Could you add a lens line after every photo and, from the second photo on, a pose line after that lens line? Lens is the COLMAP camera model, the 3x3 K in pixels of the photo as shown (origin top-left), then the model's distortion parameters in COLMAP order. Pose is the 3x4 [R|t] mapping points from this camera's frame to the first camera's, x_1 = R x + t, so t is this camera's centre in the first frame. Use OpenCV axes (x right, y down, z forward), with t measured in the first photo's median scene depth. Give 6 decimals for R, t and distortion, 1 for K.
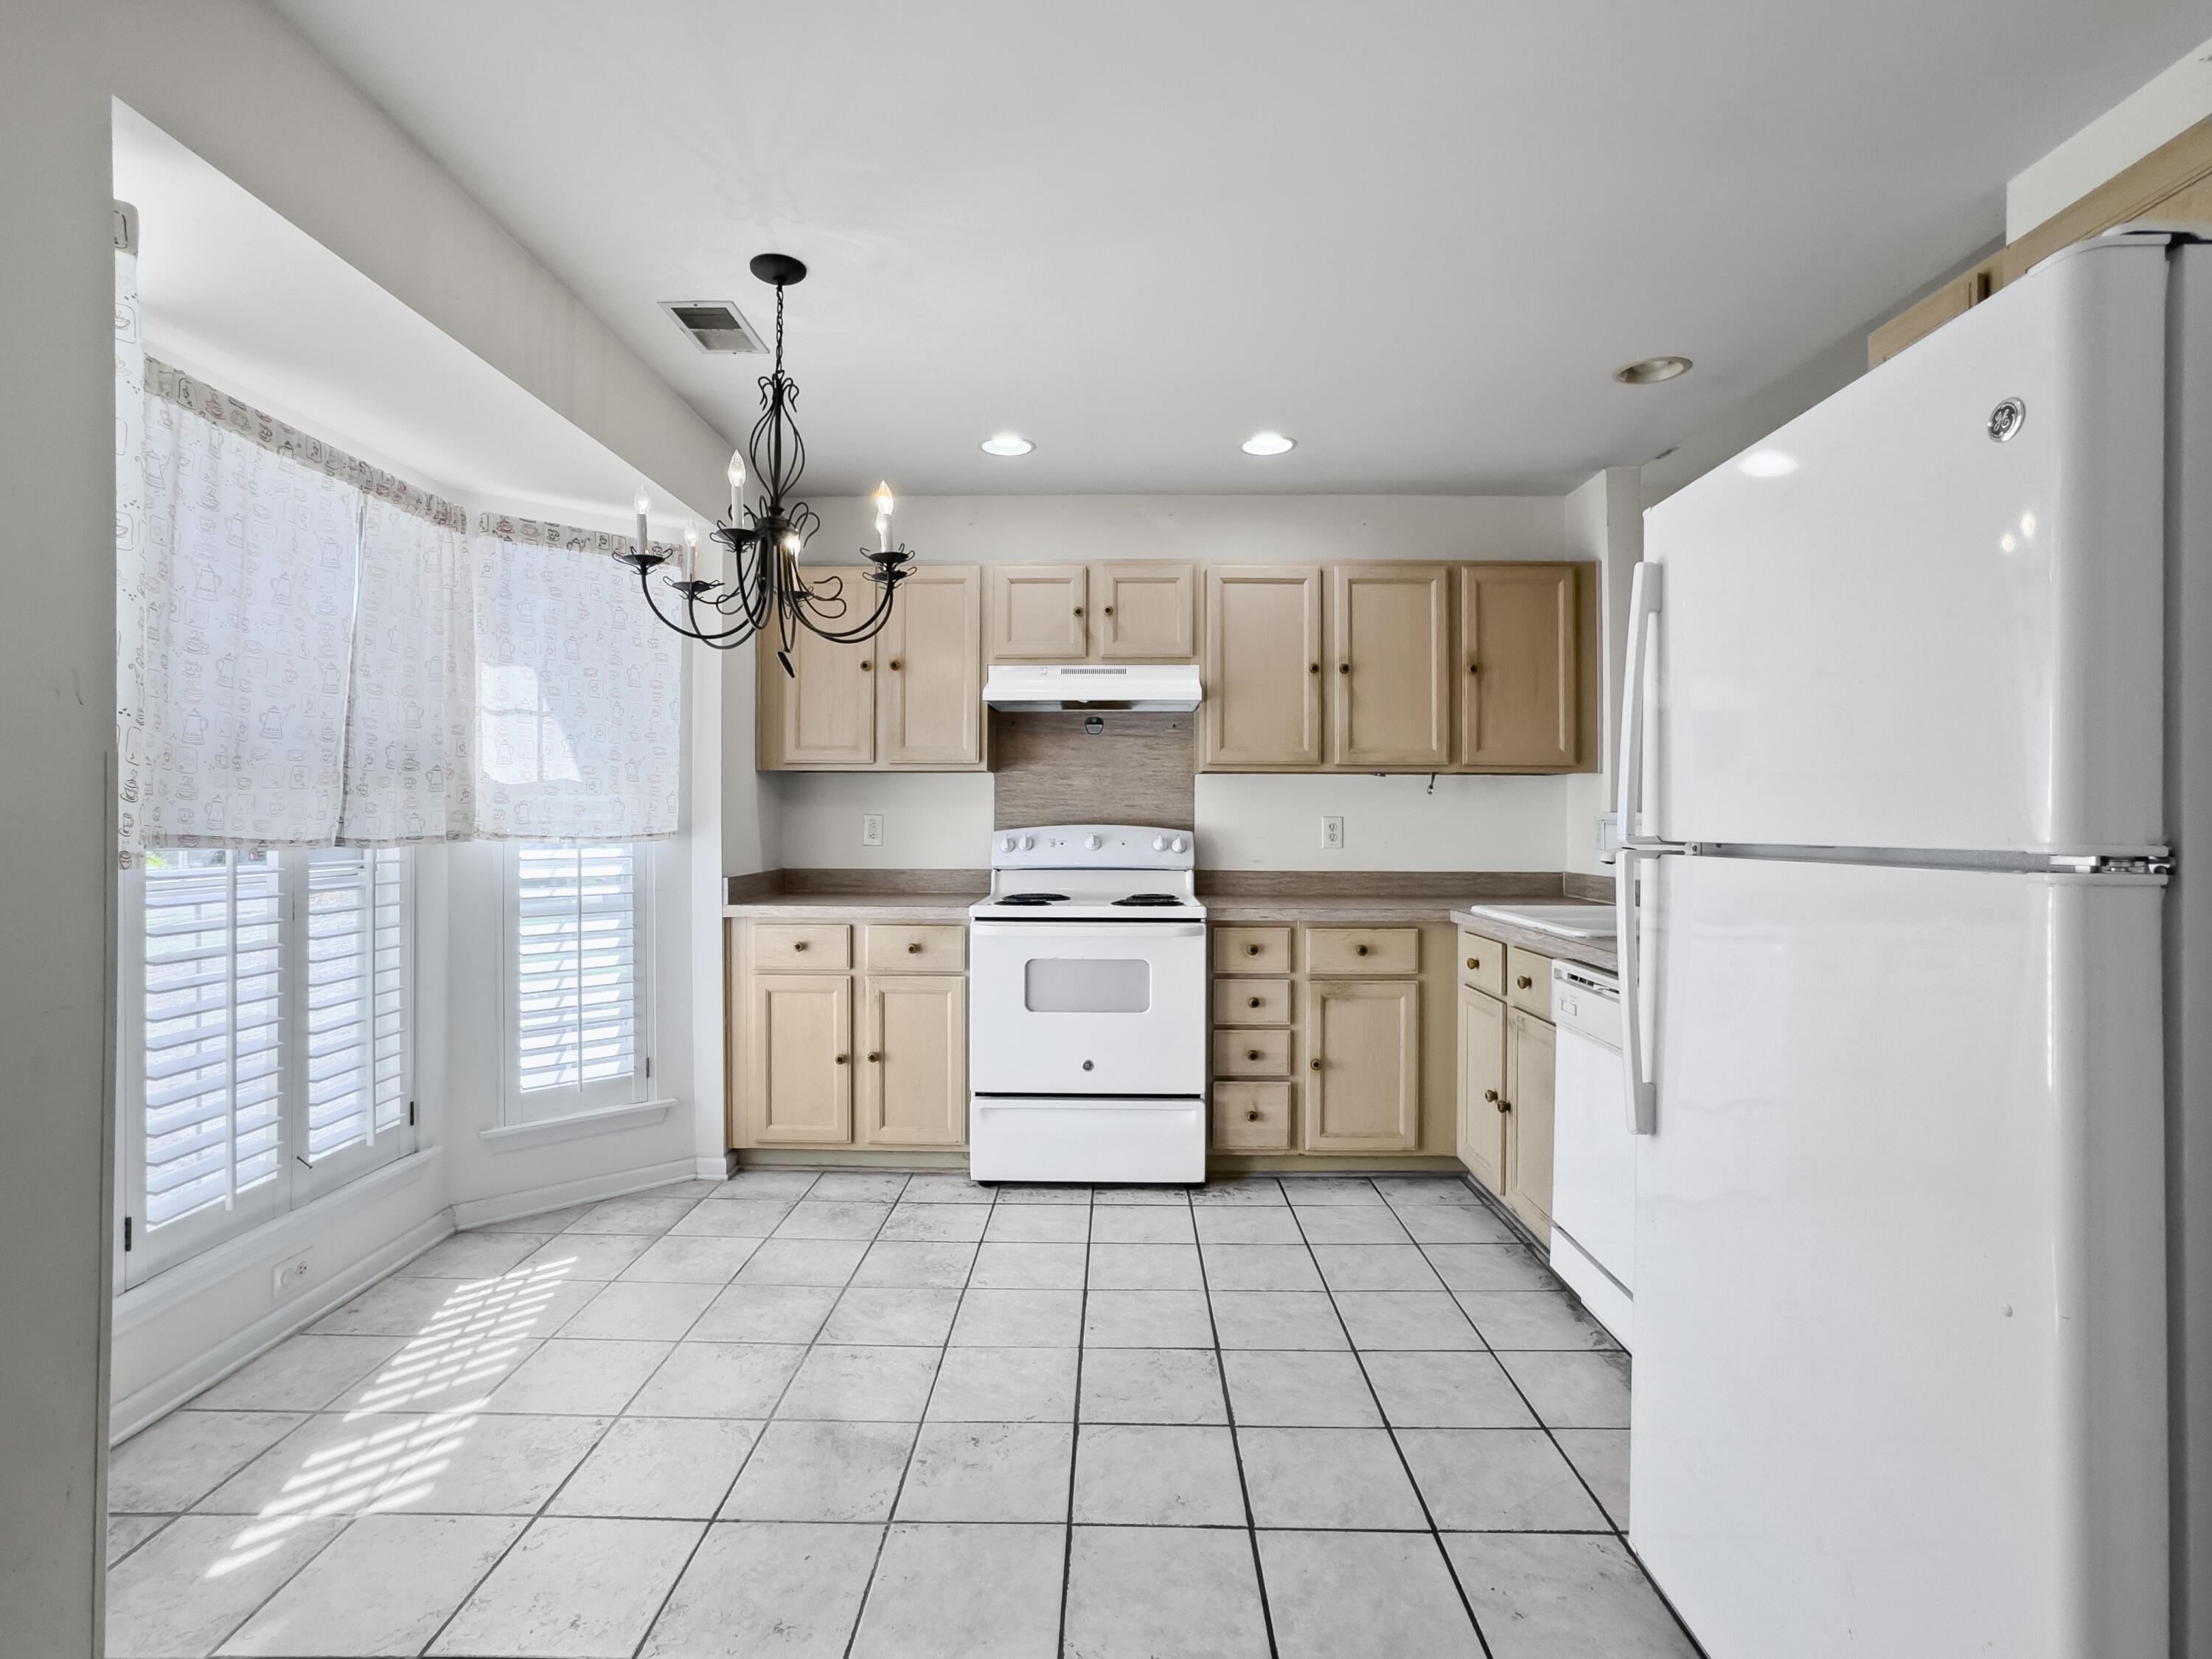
lens RADIAL K [[1048.8, 0, 1106.0], [0, 1048.8, 829.5], [0, 0, 1]] dist [-0.047320, 0.033461]
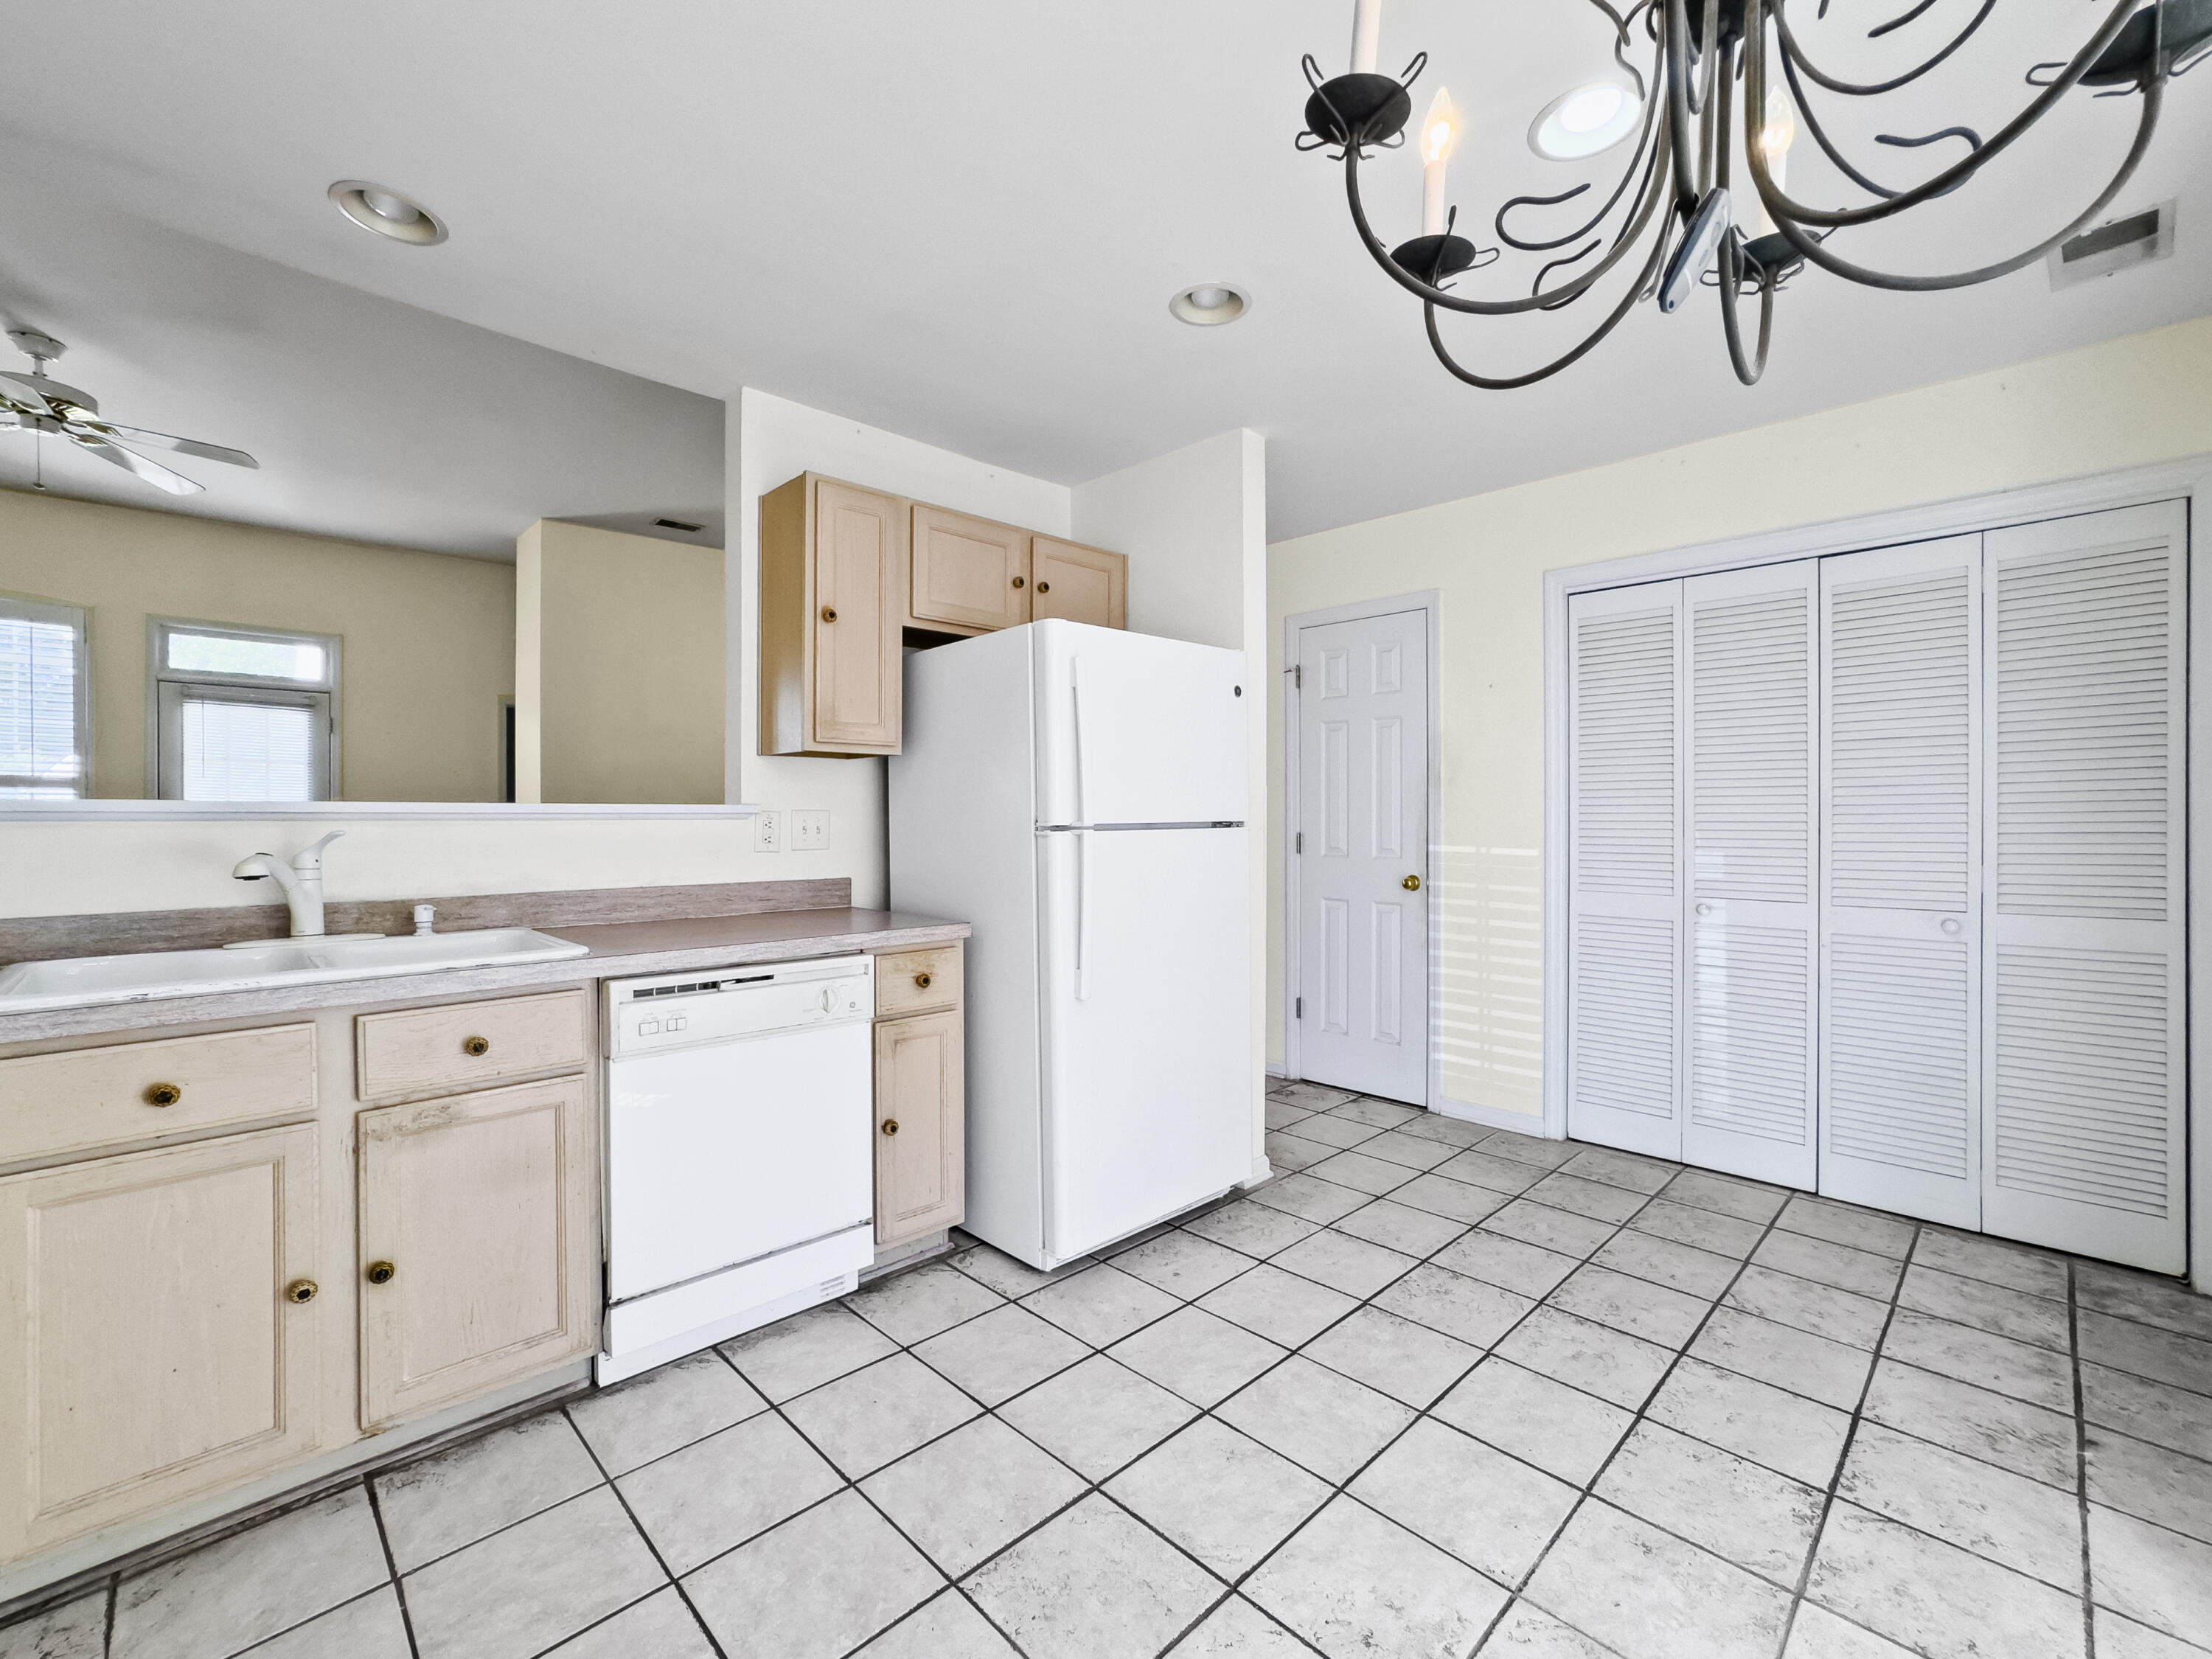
lens RADIAL K [[942.5, 0, 1103.3], [0, 942.5, 837.8], [0, 0, 1]] dist [-0.000861, -0.000065]
pose [[-0.702201, -0.017905, 0.711754, -0.267321], [0.002038, 0.999629, 0.027157, -0.005597], [-0.711976, 0.020520, -0.701904, 0.917860]]
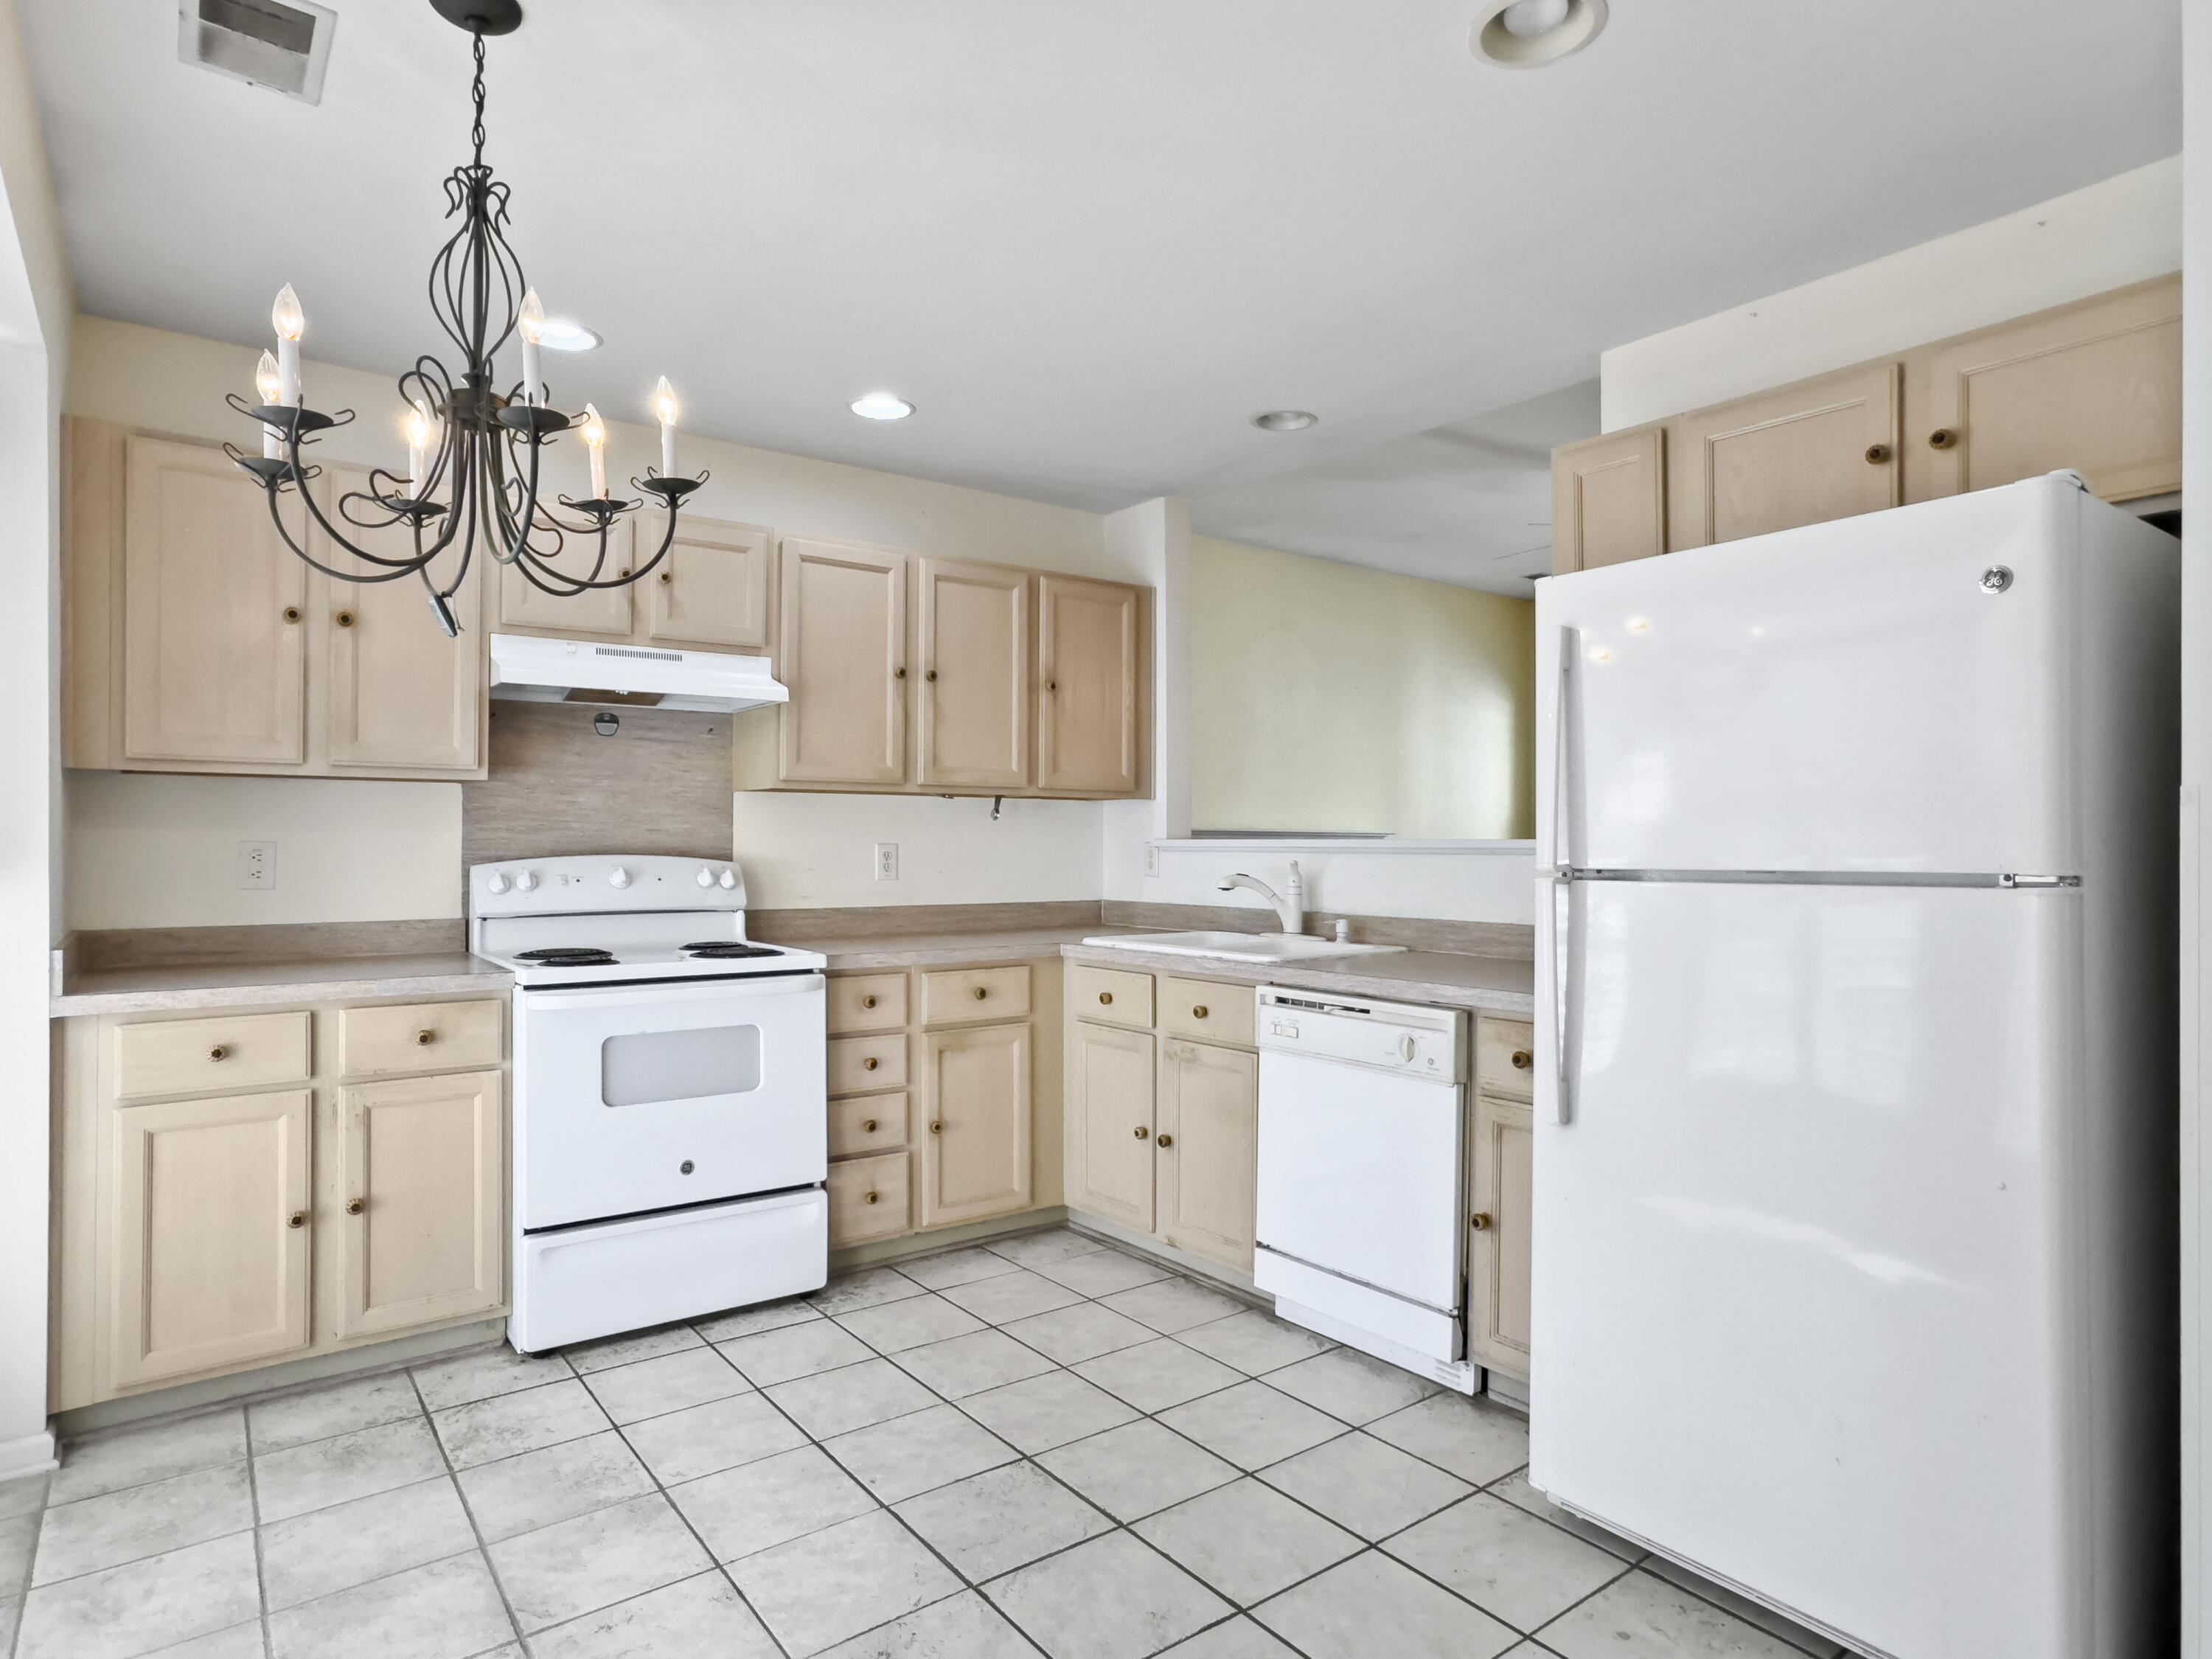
lens RADIAL K [[1223.6, 0, 1079.8], [0, 1223.6, 859.6], [0, 0, 1]] dist [-0.064168, 0.071448]
pose [[0.802161, -0.009540, 0.597032, -0.310304], [0.007259, 0.999954, 0.006225, -0.004896], [-0.597064, -0.000659, 0.802193, 0.108536]]
